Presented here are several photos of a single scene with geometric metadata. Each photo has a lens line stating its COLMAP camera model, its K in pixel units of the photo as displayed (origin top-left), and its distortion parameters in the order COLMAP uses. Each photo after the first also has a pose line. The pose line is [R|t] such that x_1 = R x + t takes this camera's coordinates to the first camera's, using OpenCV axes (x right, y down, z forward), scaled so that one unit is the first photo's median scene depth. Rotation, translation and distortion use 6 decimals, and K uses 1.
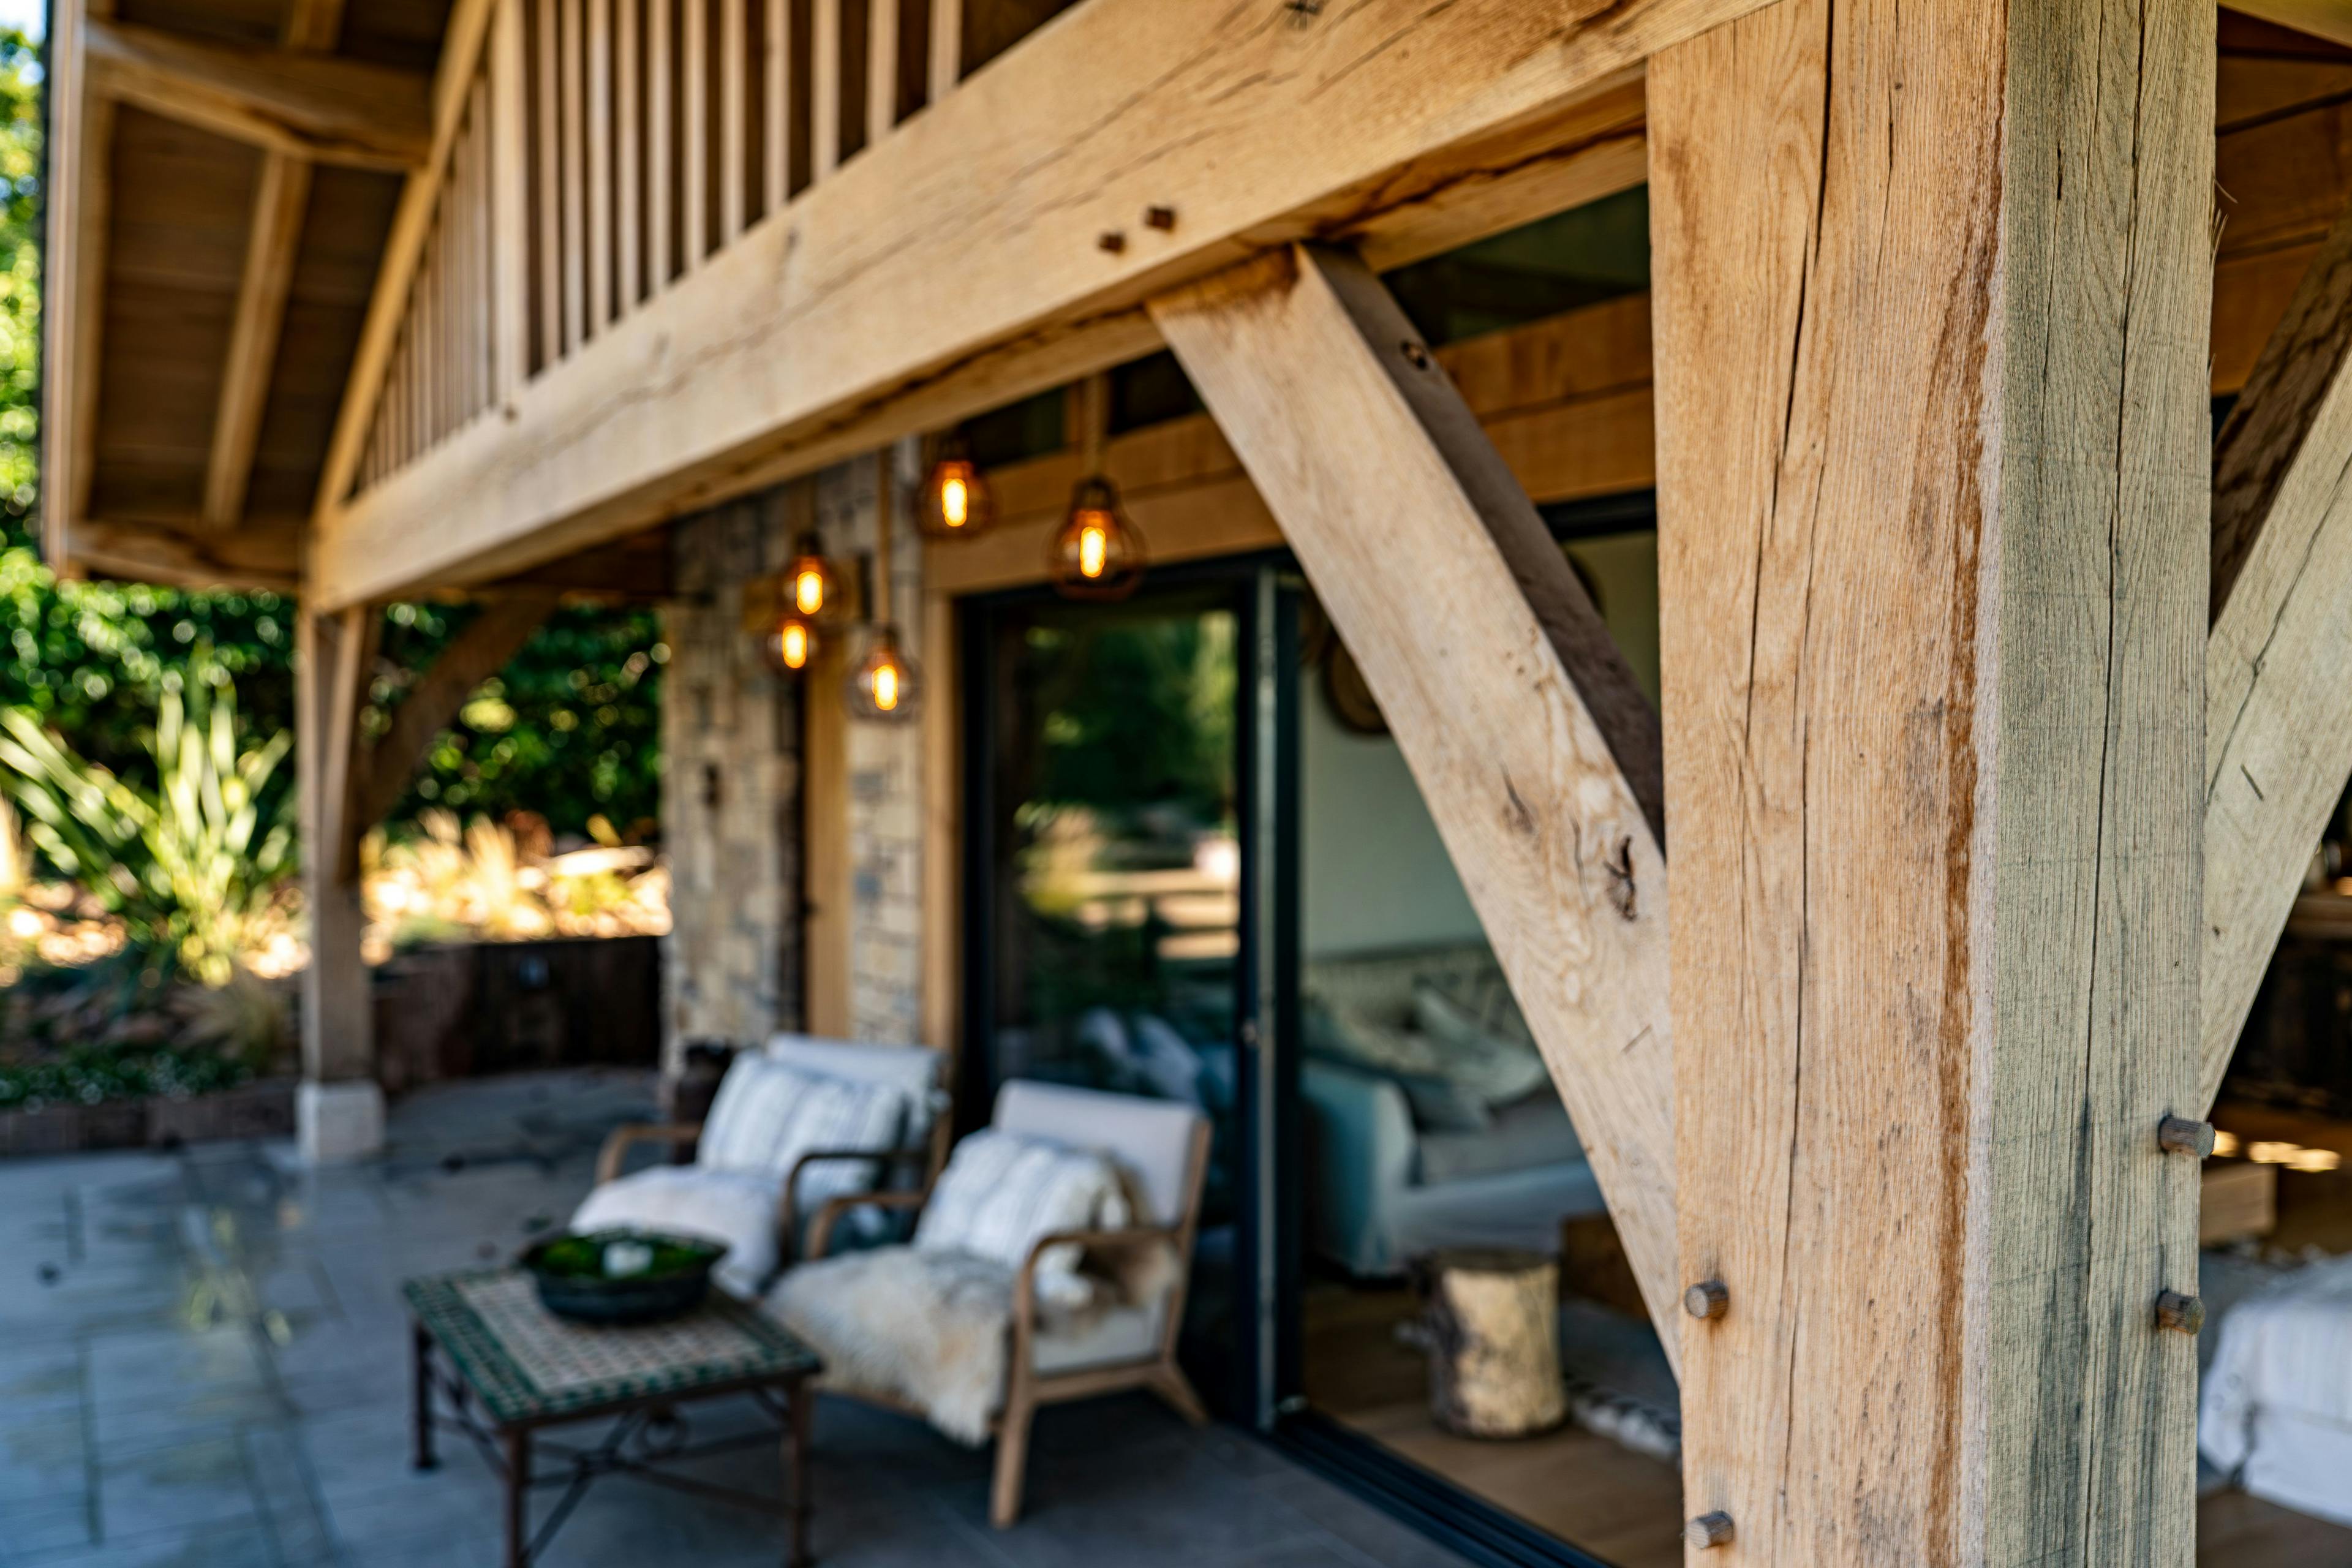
lens RADIAL K [[1986.0, 0, 1147.1], [0, 1986.0, 795.6], [0, 0, 1]] dist [0.008453, 0.007690]
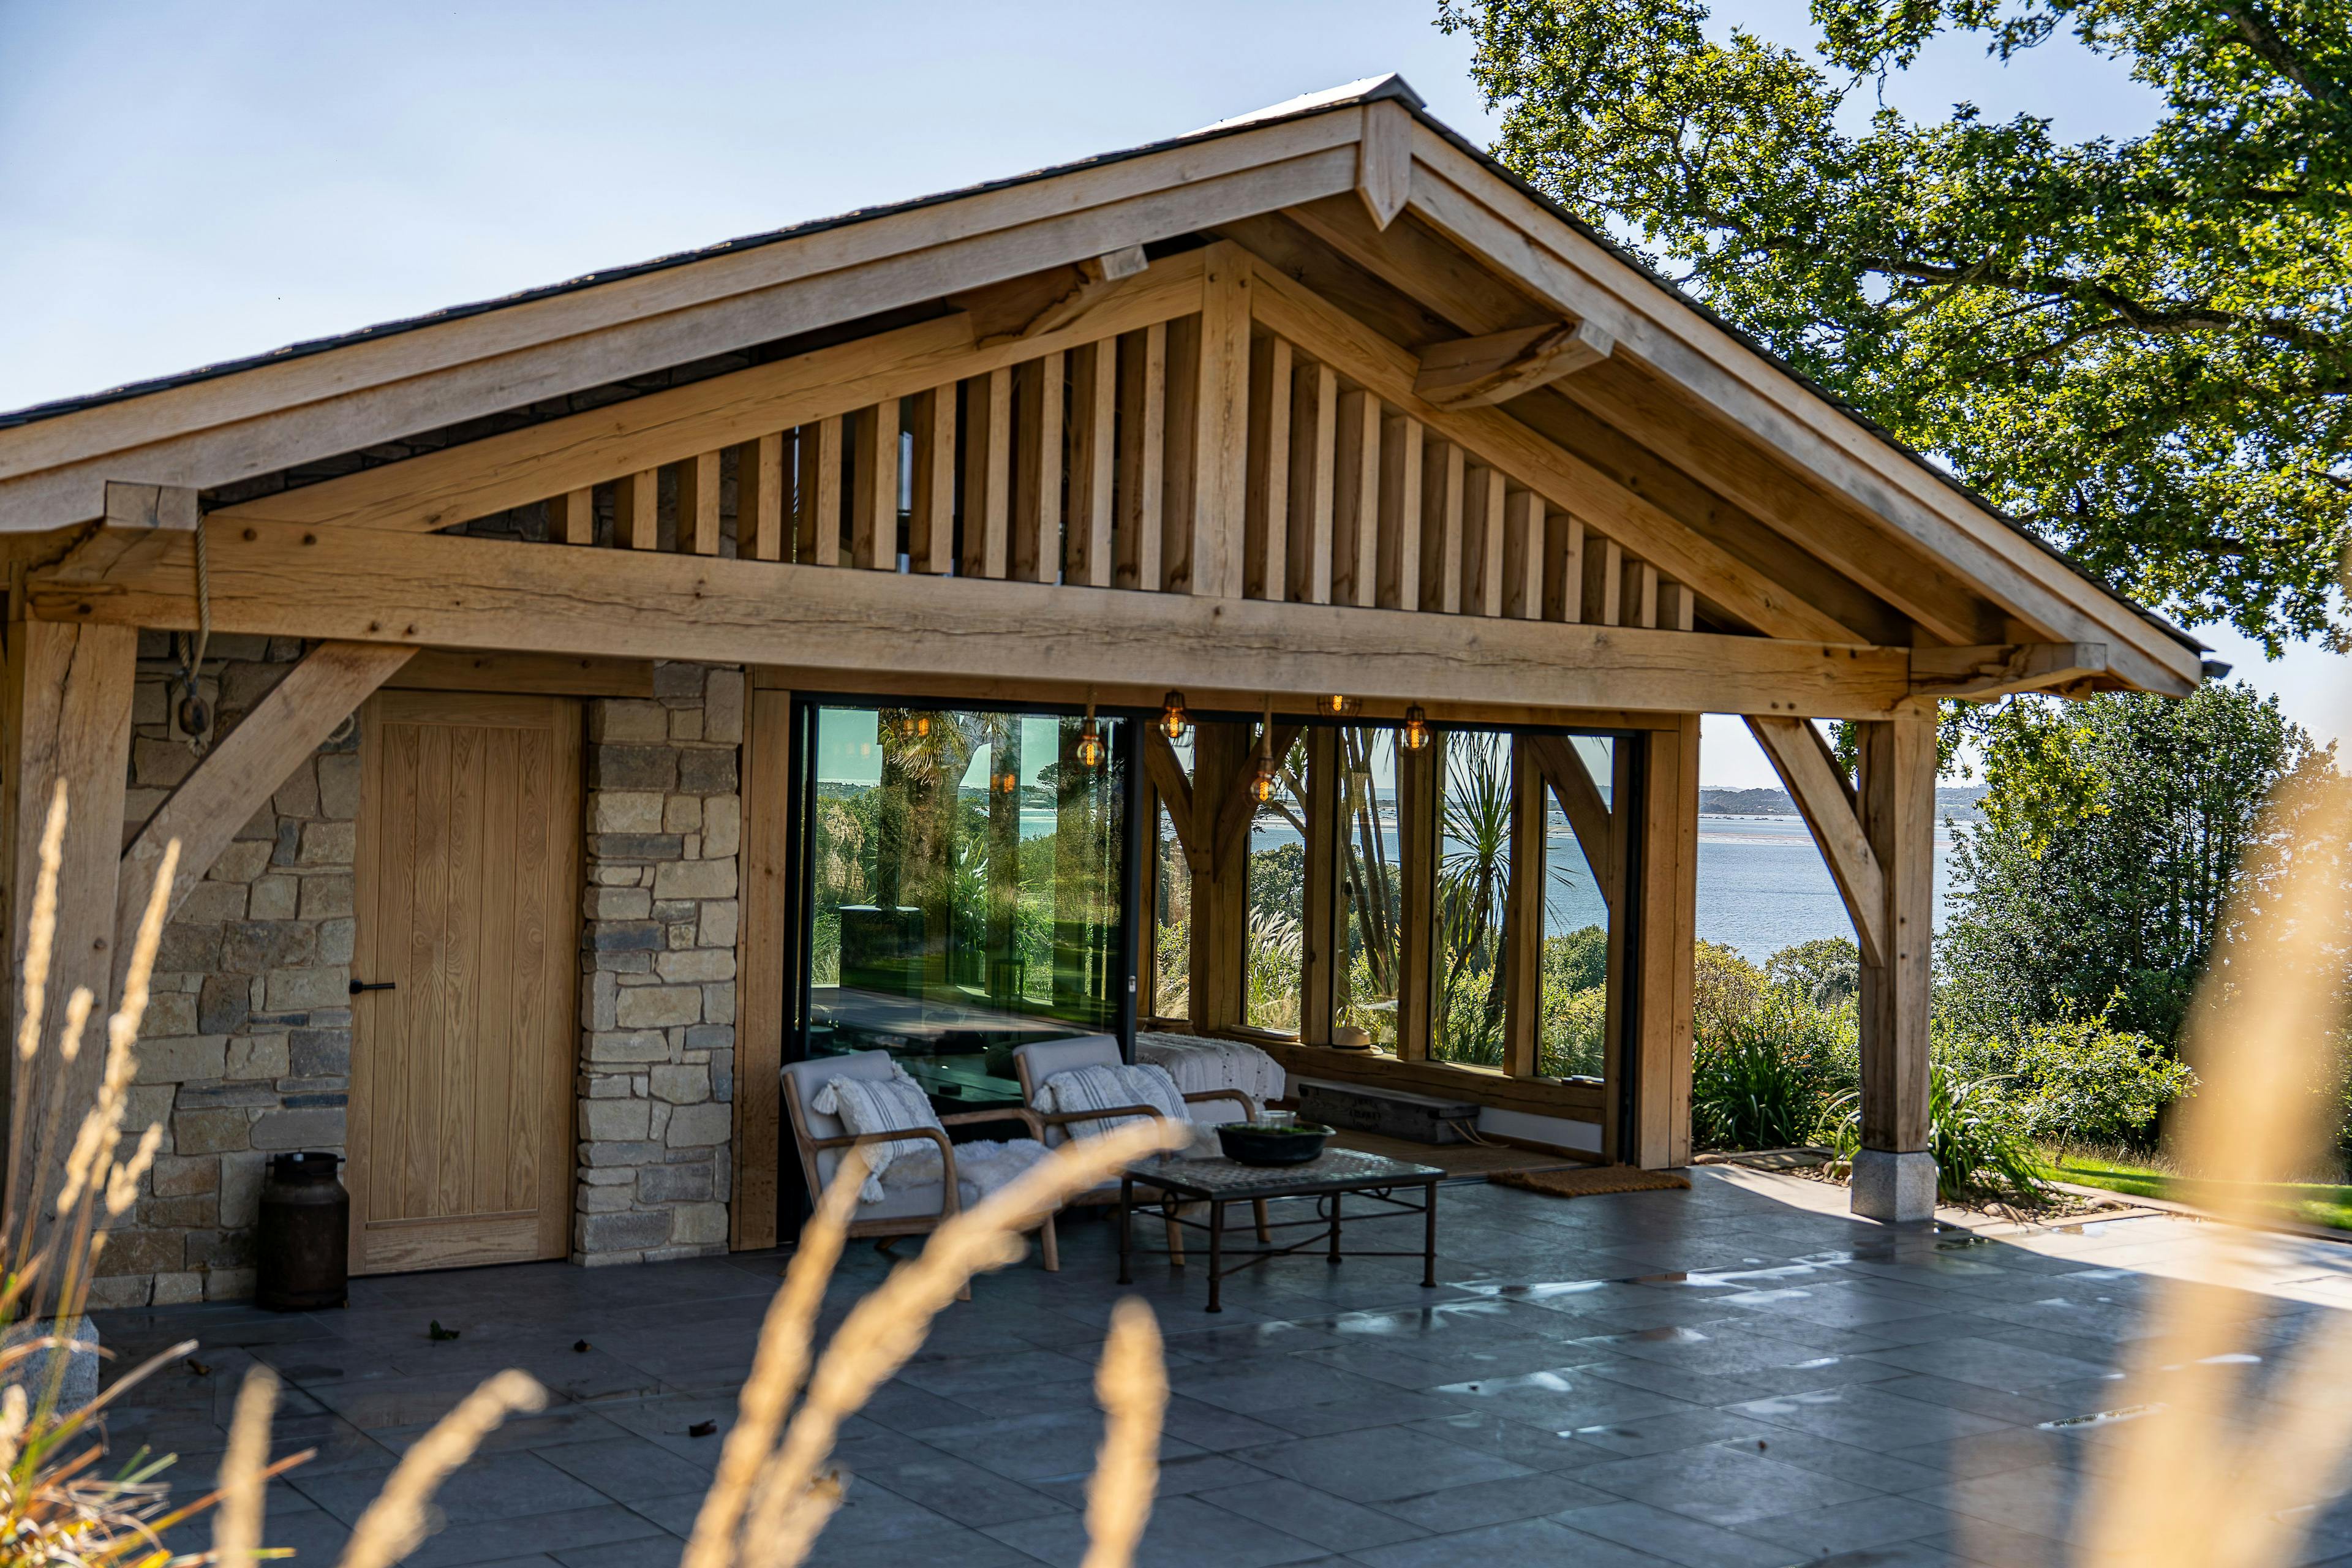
lens RADIAL K [[2656.1, 0, 1208.6], [0, 2656.1, 673.8], [0, 0, 1]] dist [0.024517, -0.034114]
pose [[-0.113670, 0.038379, 0.992777, -6.770966], [0.001690, 0.999260, -0.038436, -0.183618], [-0.993517, -0.002692, -0.113651, 3.577445]]
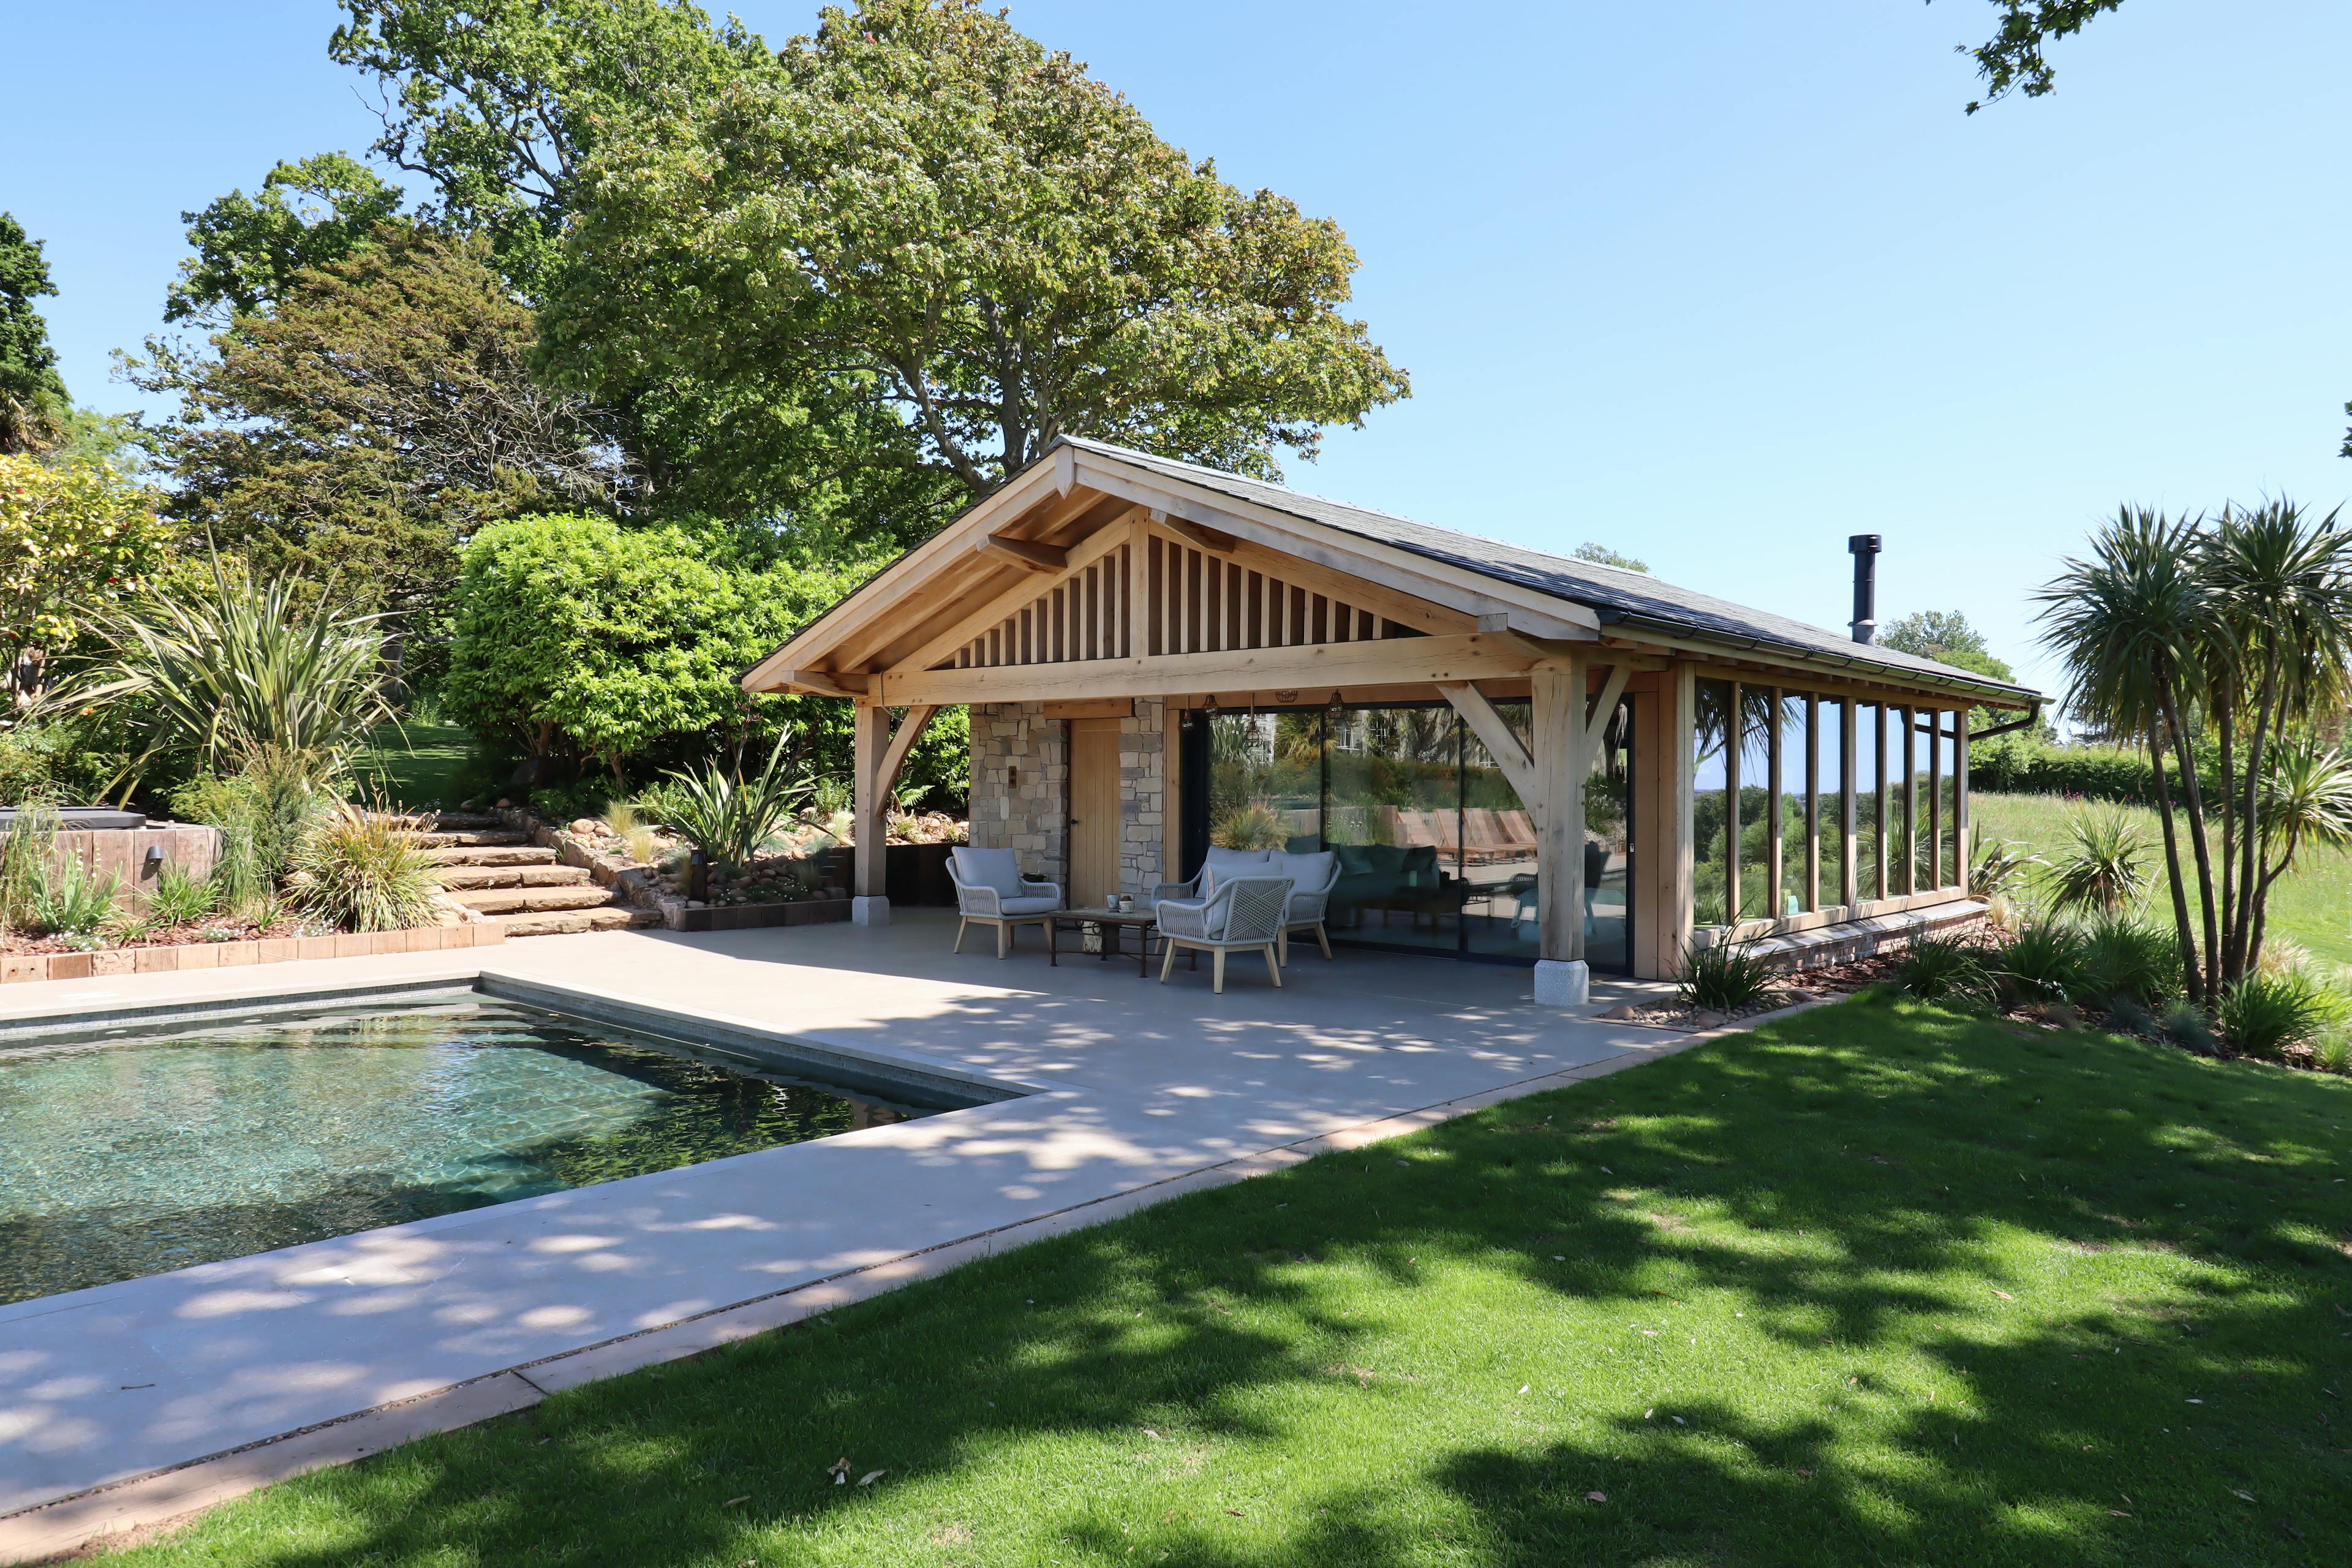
lens RADIAL K [[1578.2, 0, 1176.0], [0, 1578.2, 784.0], [0, 0, 1]] dist [-0.000209, 0.002940]
pose [[0.953788, 0.002836, 0.300467, -3.190413], [0.004680, 0.999694, -0.024292, 0.276211], [-0.300444, 0.024575, 0.953483, -4.981149]]
